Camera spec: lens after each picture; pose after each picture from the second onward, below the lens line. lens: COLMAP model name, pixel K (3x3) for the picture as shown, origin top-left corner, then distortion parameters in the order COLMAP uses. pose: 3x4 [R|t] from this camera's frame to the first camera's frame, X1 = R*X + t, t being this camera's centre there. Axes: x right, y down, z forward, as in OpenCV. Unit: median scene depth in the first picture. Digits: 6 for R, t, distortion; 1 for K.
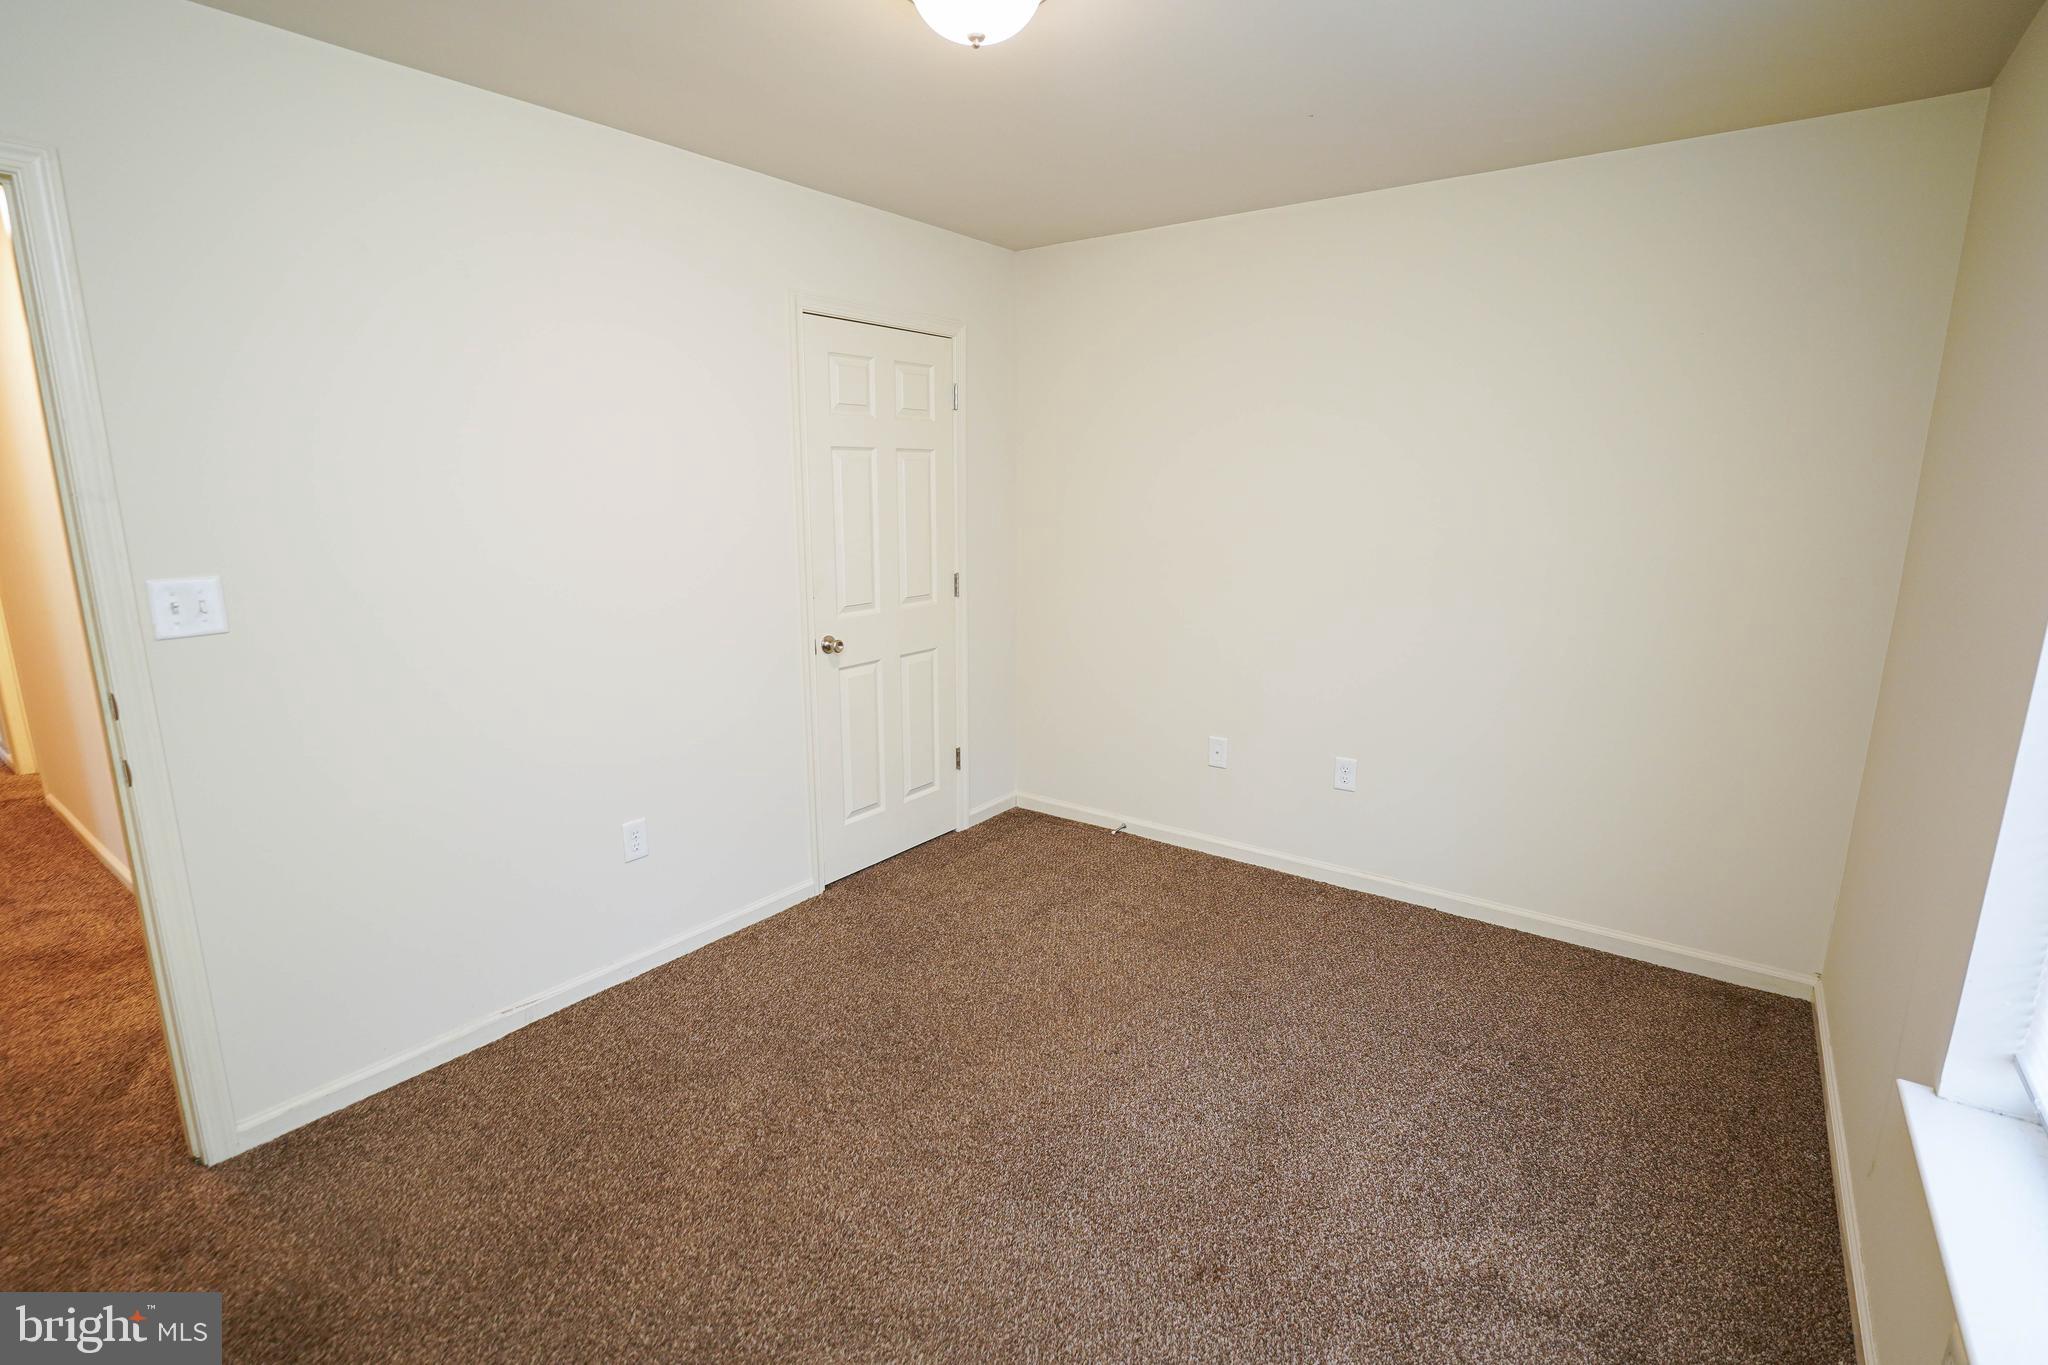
lens RADIAL K [[973.9, 0, 1024.0], [0, 973.9, 682.5], [0, 0, 1]] dist [-0.000949, -0.000160]
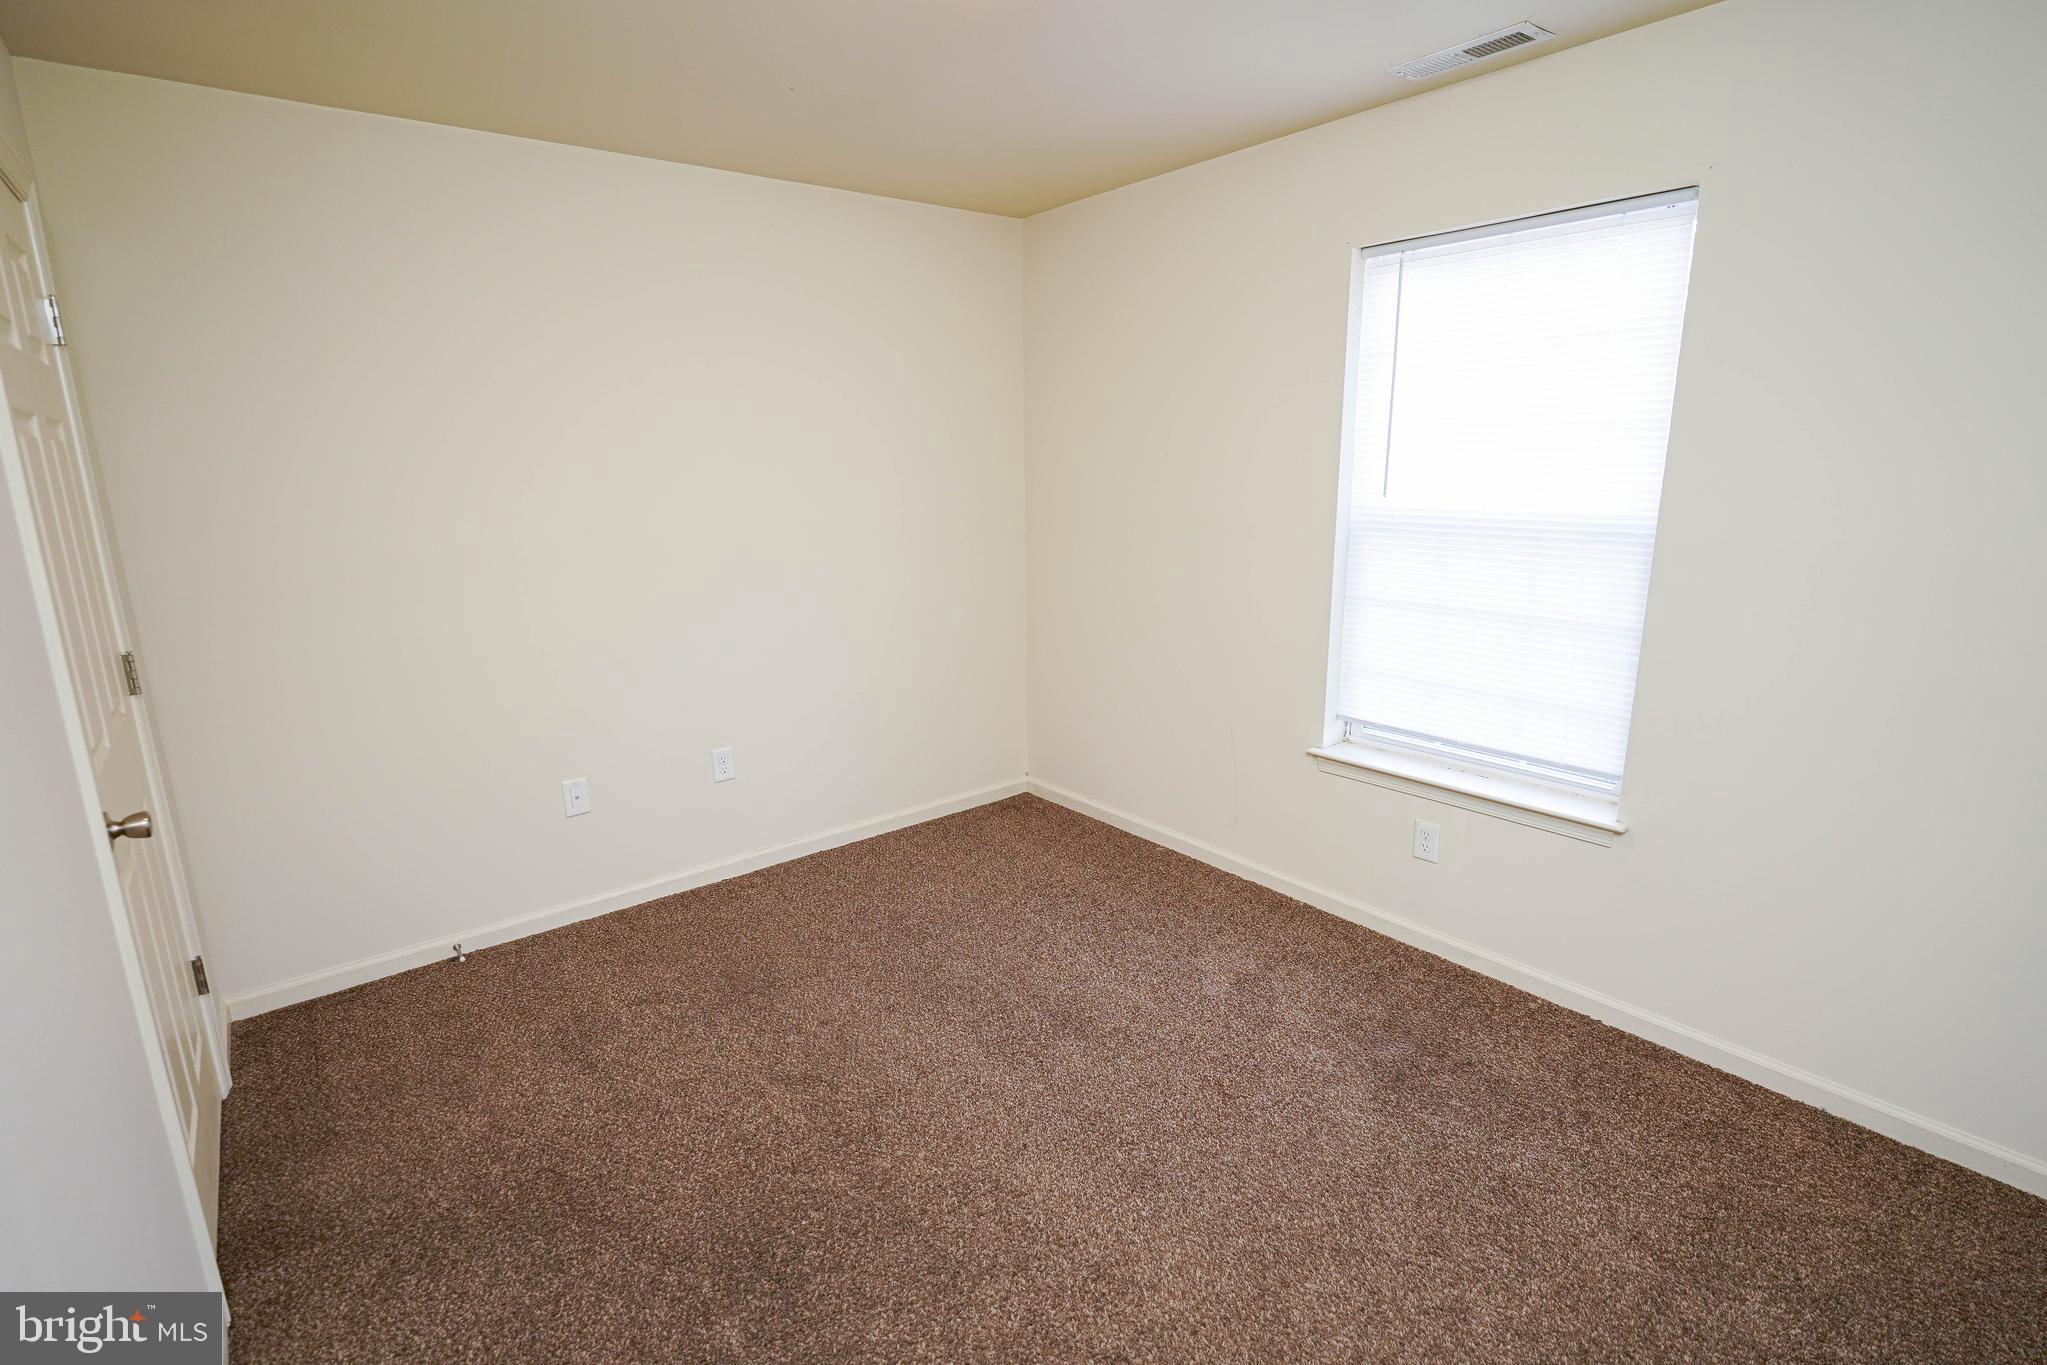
lens RADIAL K [[973.5, 0, 1023.5], [0, 973.5, 682.5], [0, 0, 1]] dist [-0.000949, -0.000160]
pose [[0.261589, -0.231440, 0.937020, -0.536129], [0.217727, 0.959951, 0.176321, -0.100072], [-0.940301, 0.157891, 0.301504, 0.447053]]
